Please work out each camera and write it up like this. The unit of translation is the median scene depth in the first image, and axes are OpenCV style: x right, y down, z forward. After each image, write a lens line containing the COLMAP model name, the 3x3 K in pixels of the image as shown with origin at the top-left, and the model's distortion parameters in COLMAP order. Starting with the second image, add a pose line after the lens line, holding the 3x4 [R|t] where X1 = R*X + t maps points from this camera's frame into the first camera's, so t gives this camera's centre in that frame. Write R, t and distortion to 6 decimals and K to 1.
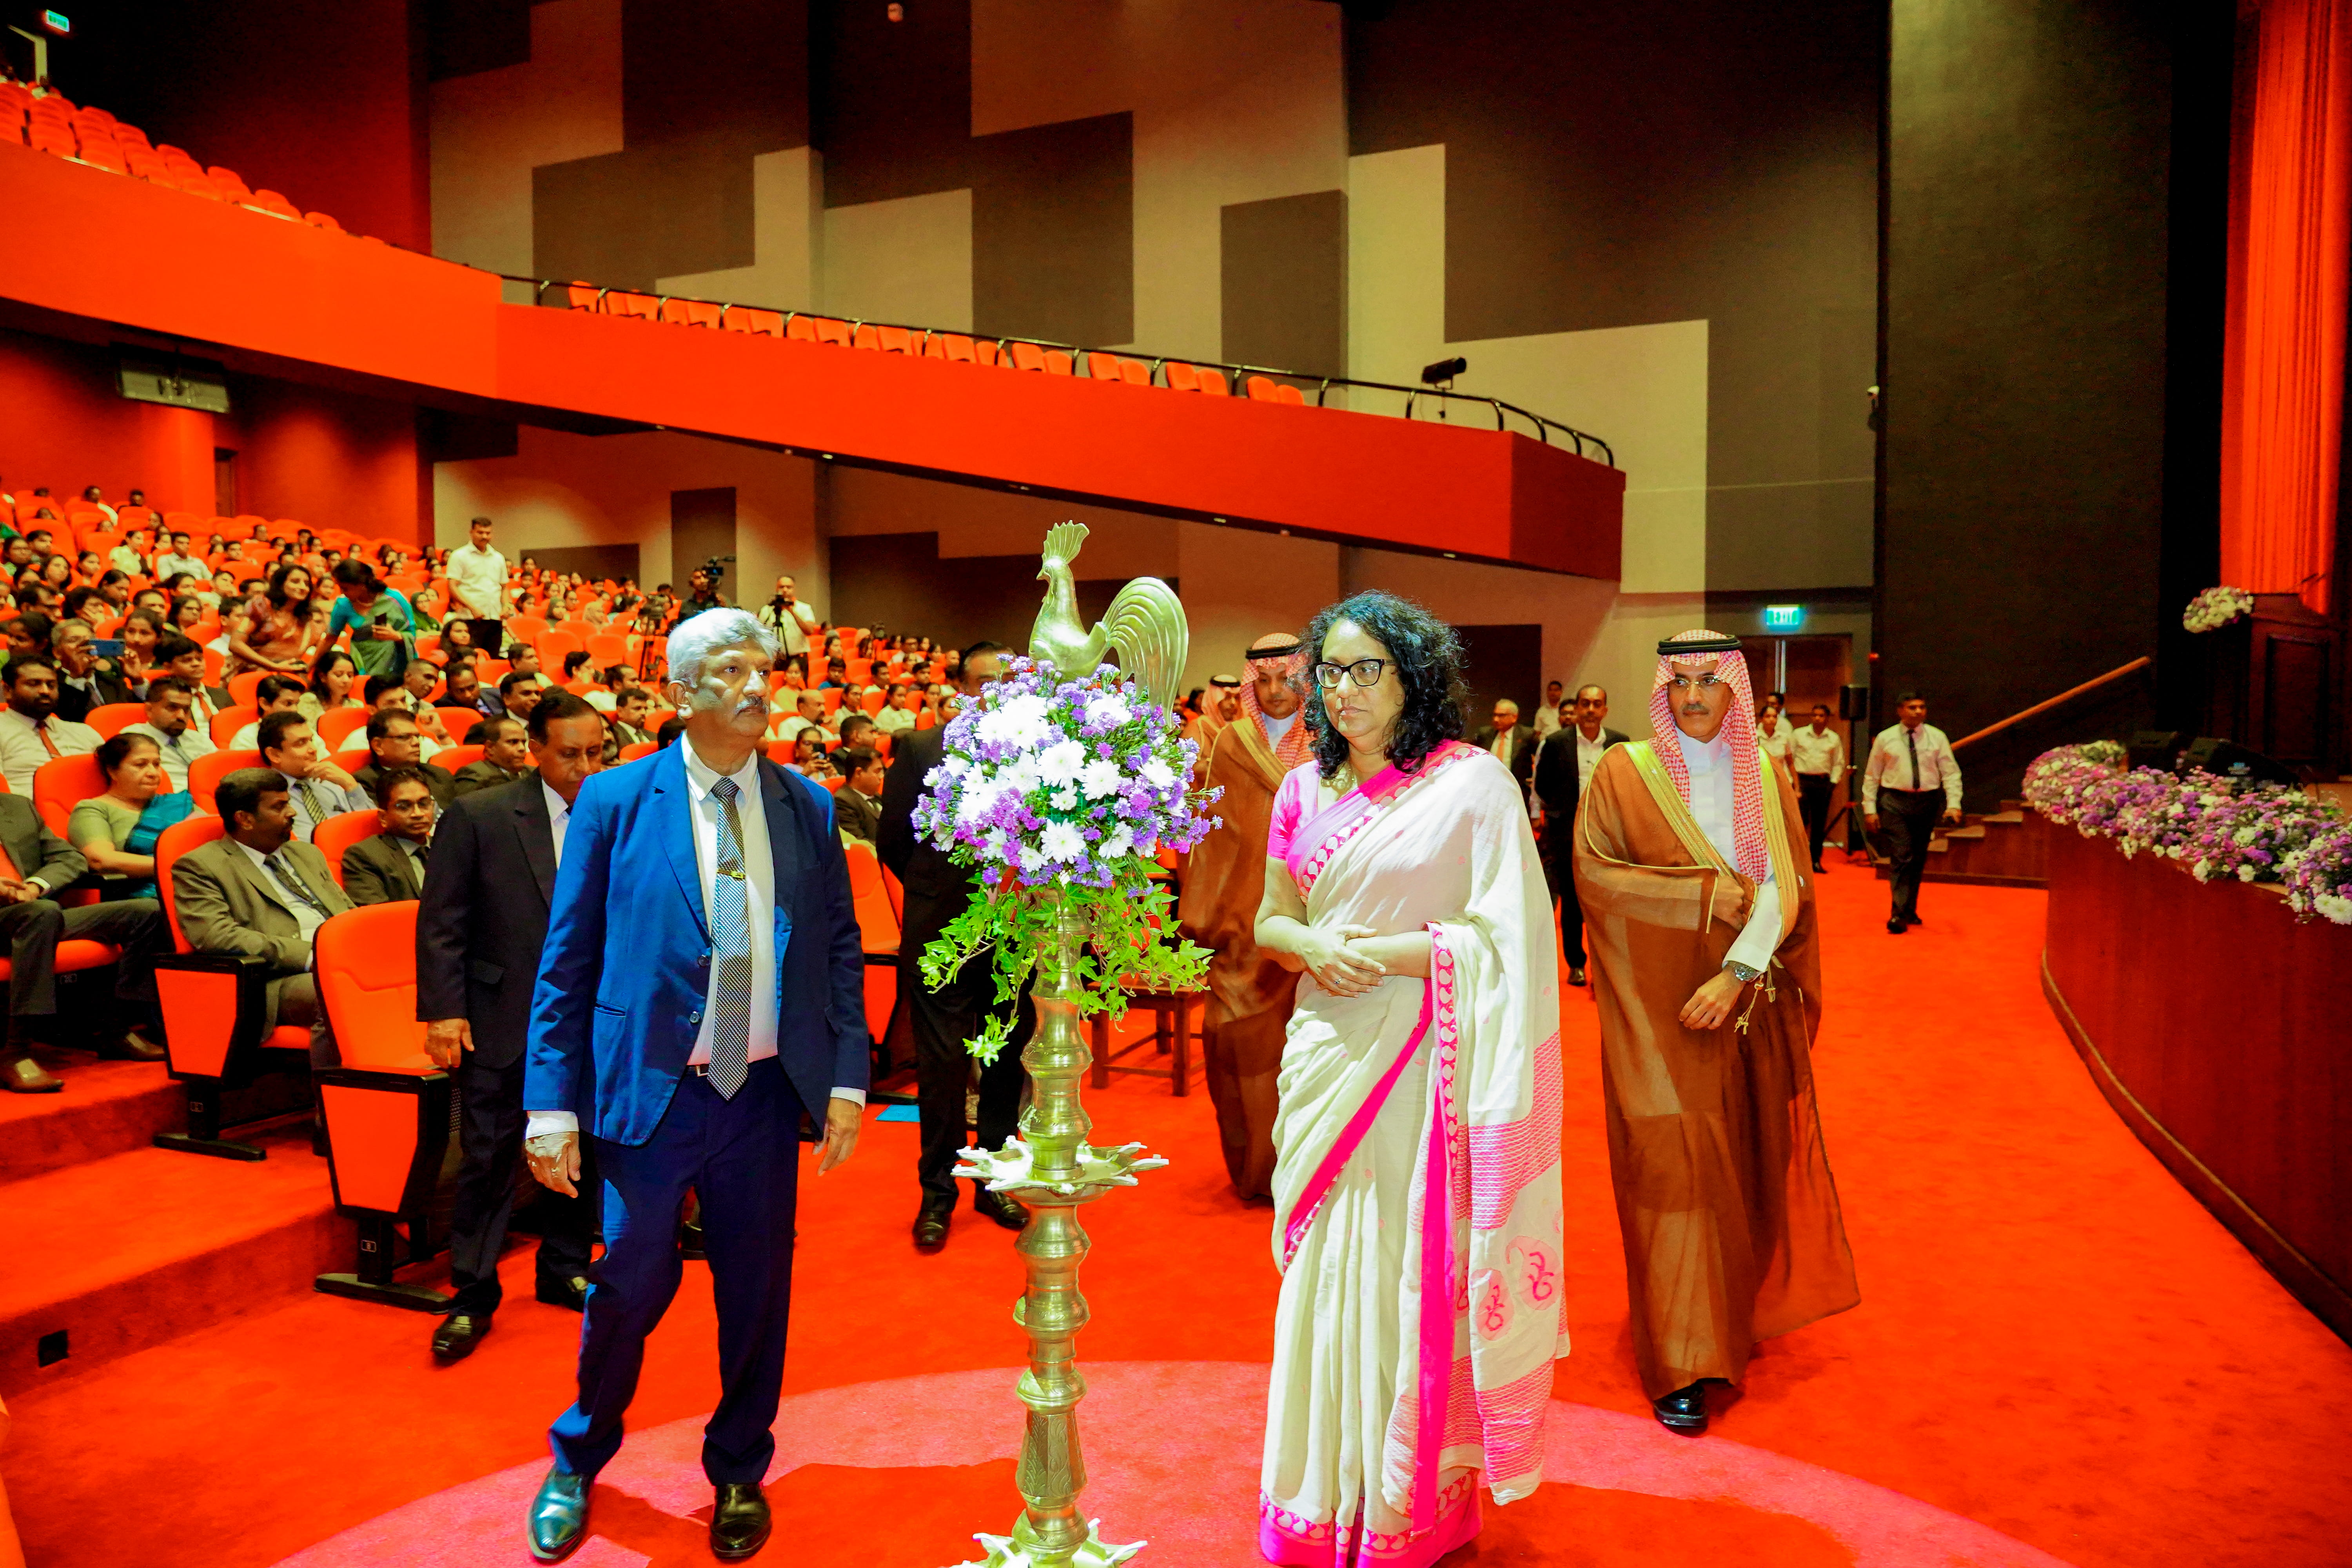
lens RADIAL K [[1604.2, 0, 1176.0], [0, 1604.2, 784.0], [0, 0, 1]] dist [-0.007142, 0.078886]
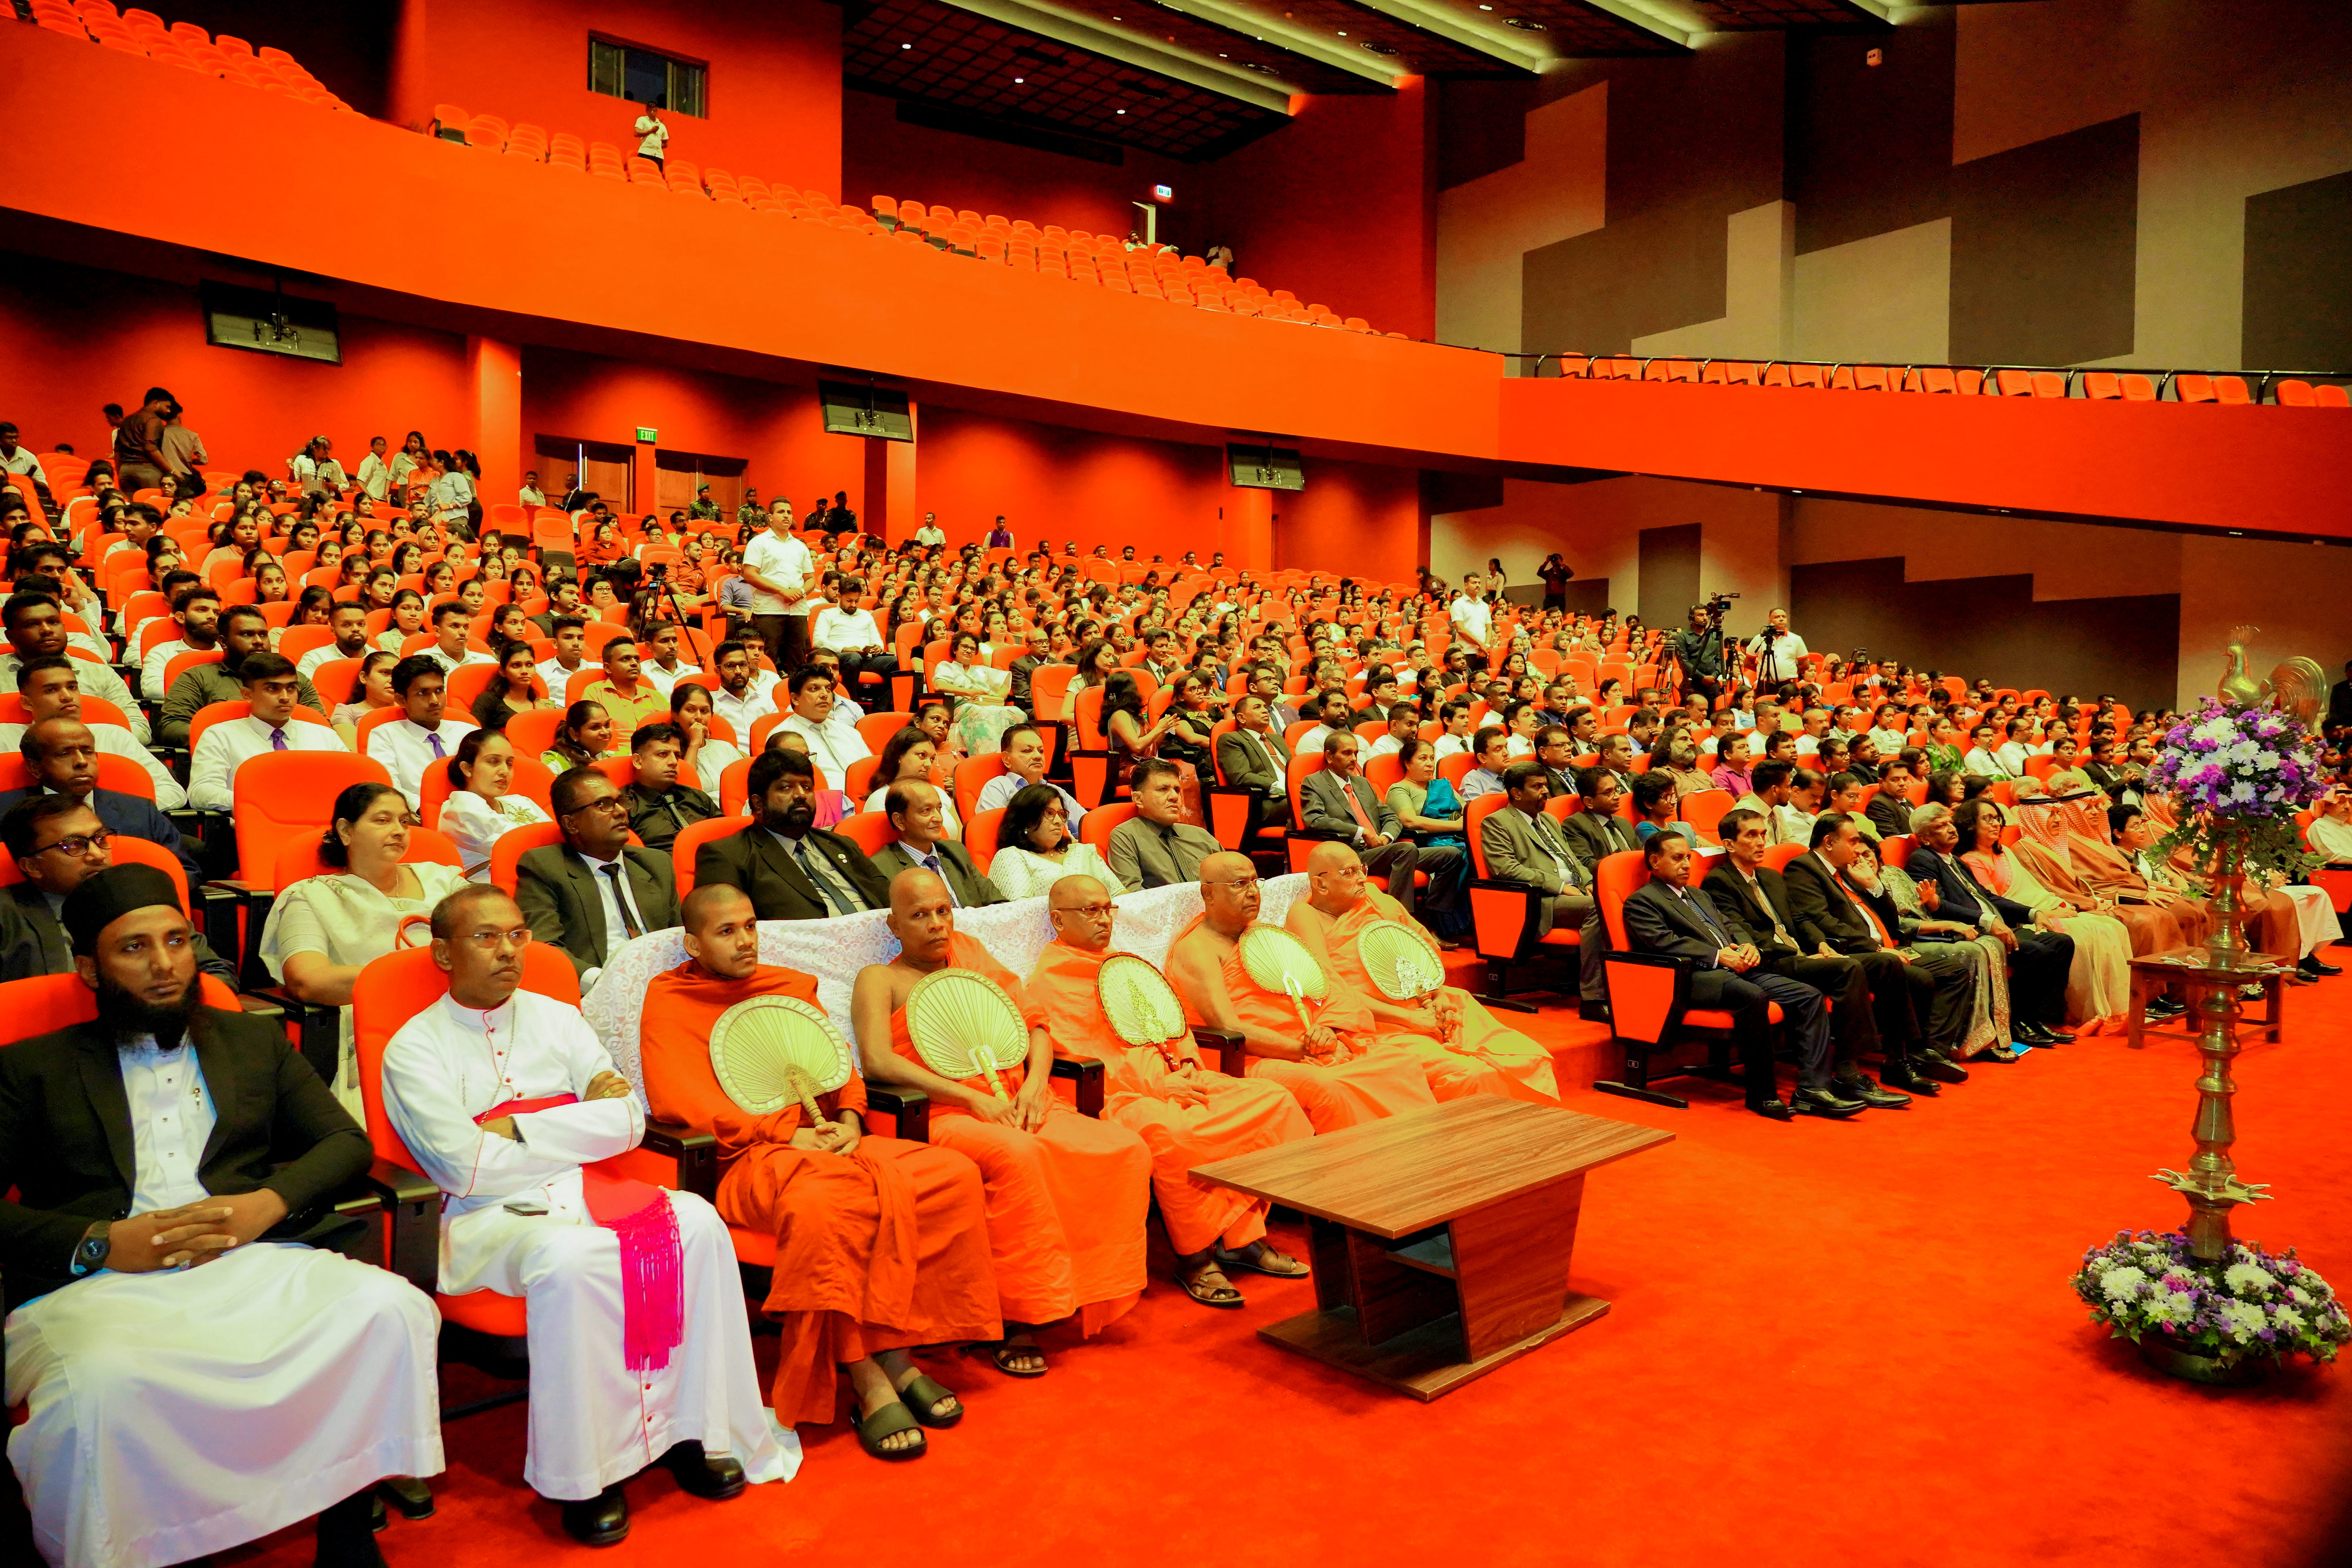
lens RADIAL K [[1656.4, 0, 1176.0], [0, 1656.4, 784.0], [0, 0, 1]] dist [0.002332, 0.009432]
pose [[0.866052, 0.024858, -0.499335, -0.019994], [-0.031726, 0.999483, -0.005269, 0.008369], [0.498946, 0.020405, 0.866393, -0.150902]]
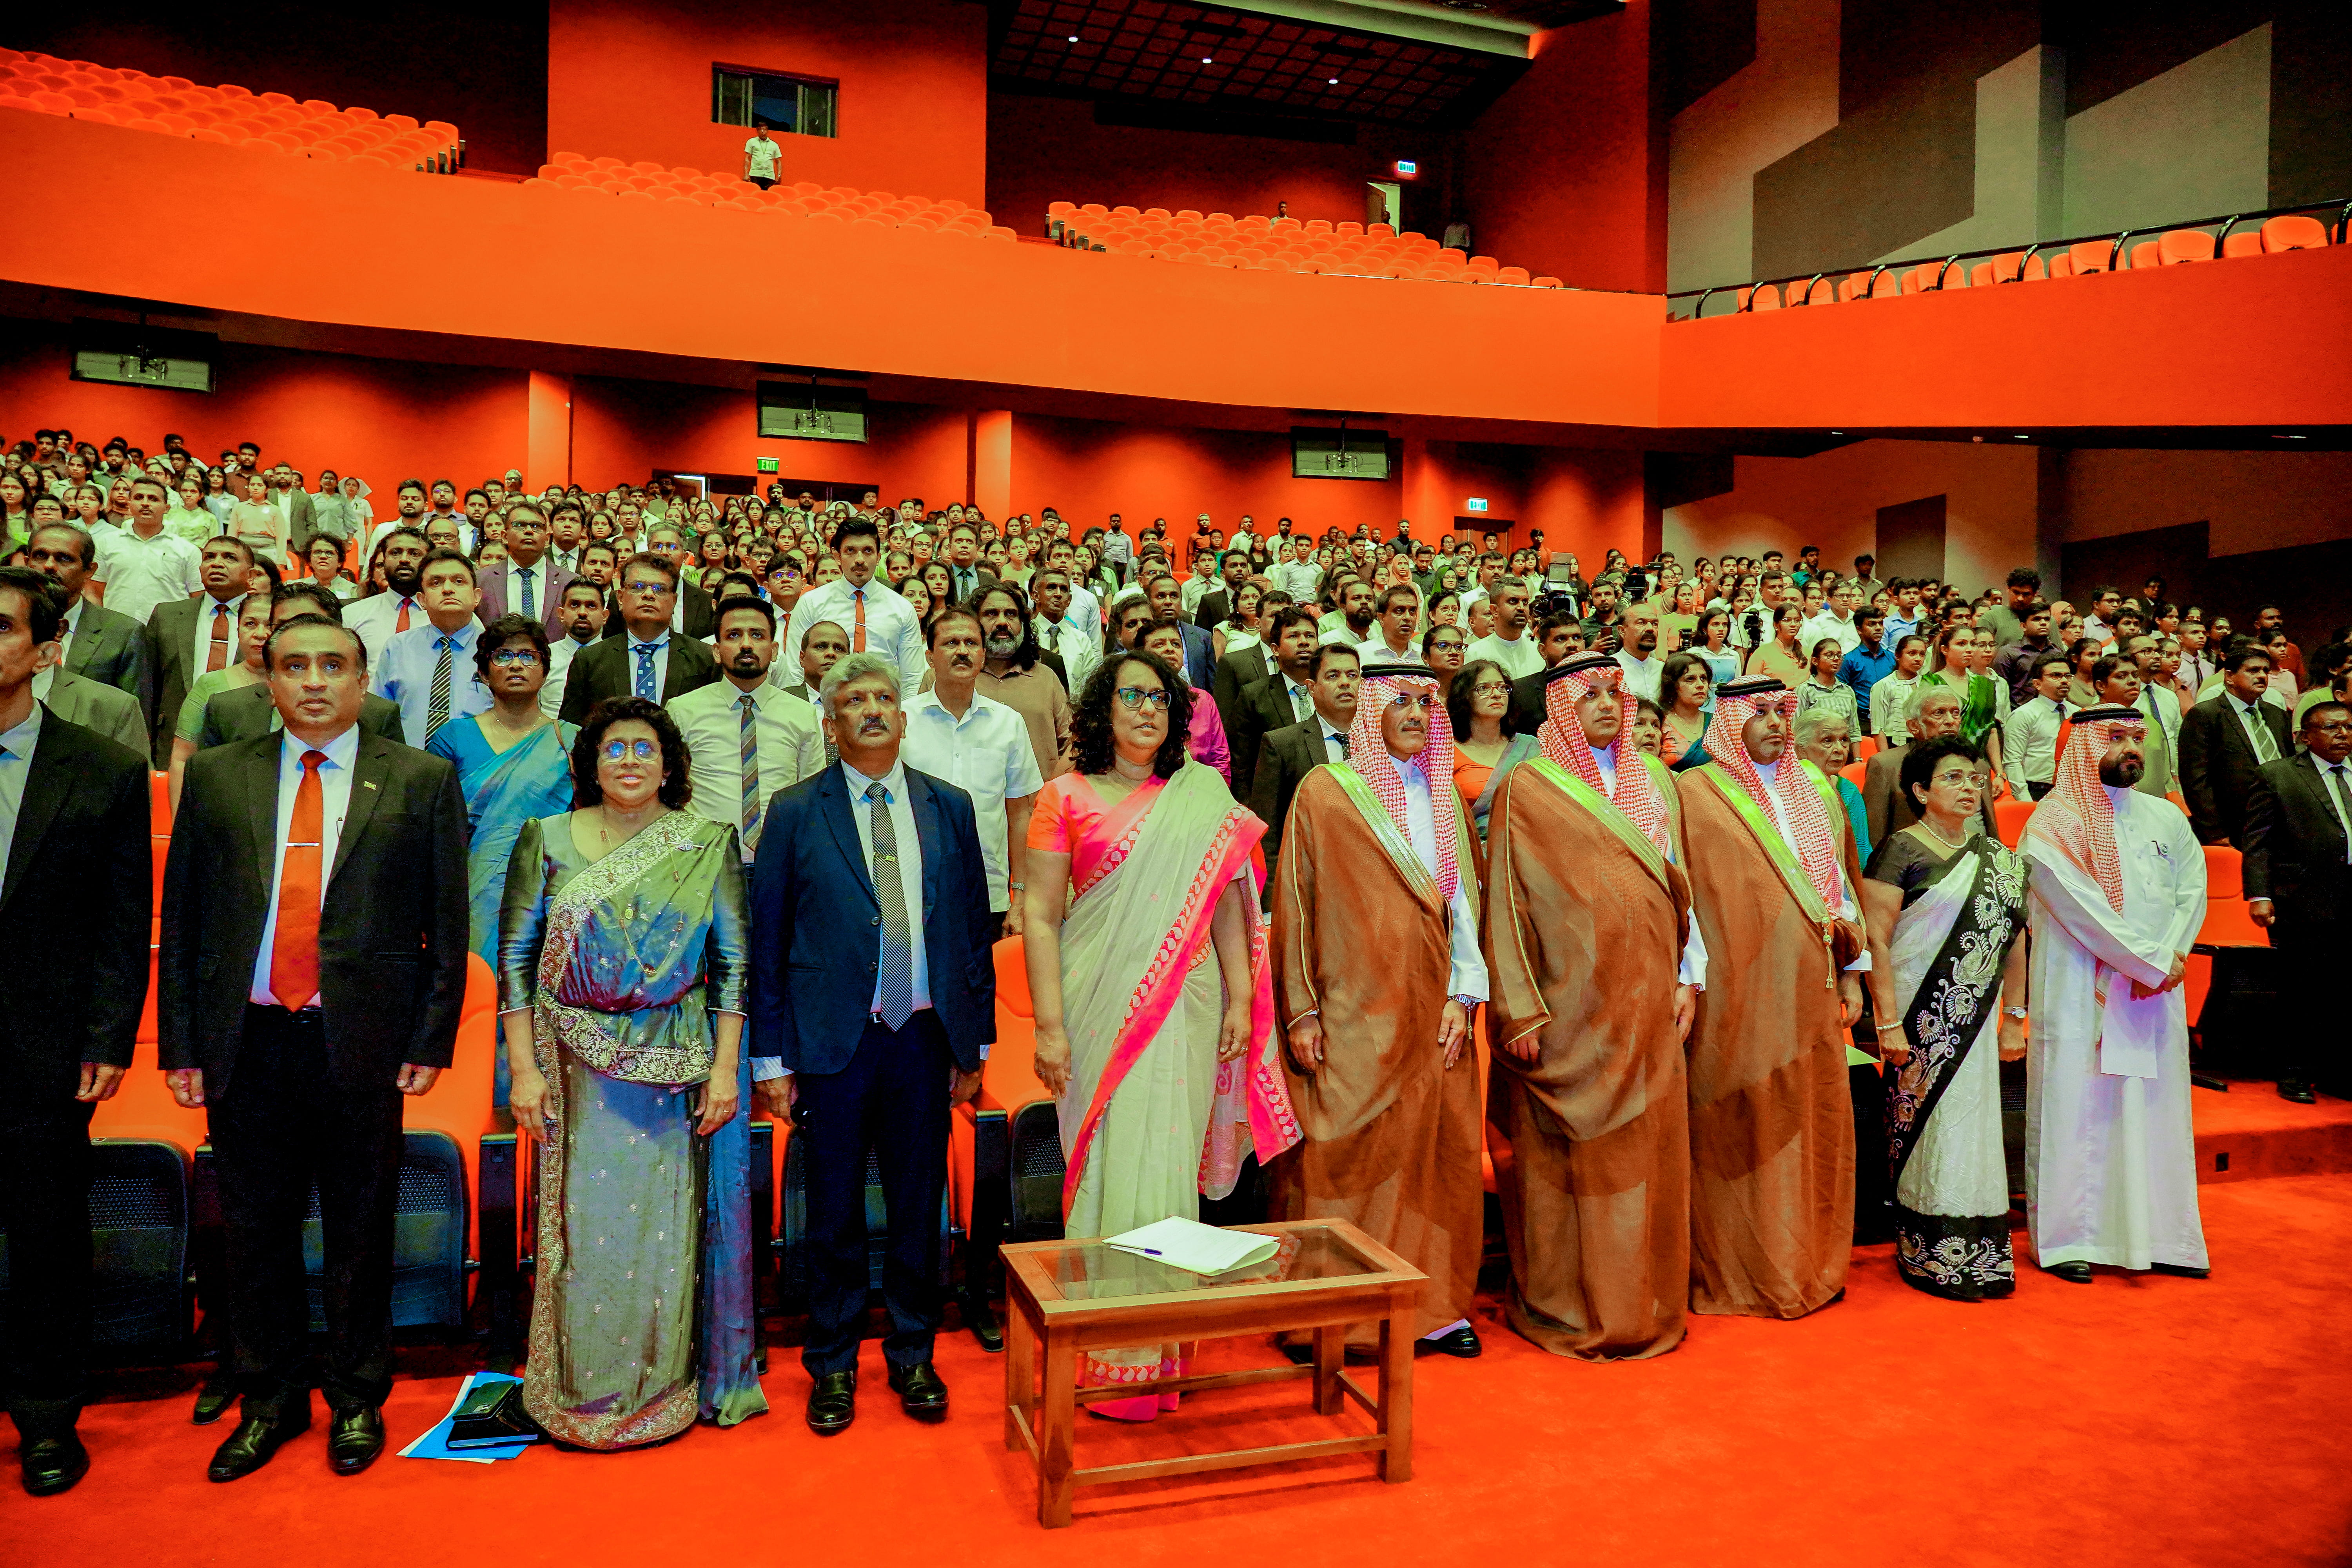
lens RADIAL K [[1631.9, 0, 1176.0], [0, 1631.9, 784.0], [0, 0, 1]] dist [-0.015978, 0.000654]
pose [[0.635608, 0.016501, -0.771836, 0.124971], [-0.048510, 0.998650, -0.018598, -0.006021], [0.770487, 0.049263, 0.635550, 0.211002]]
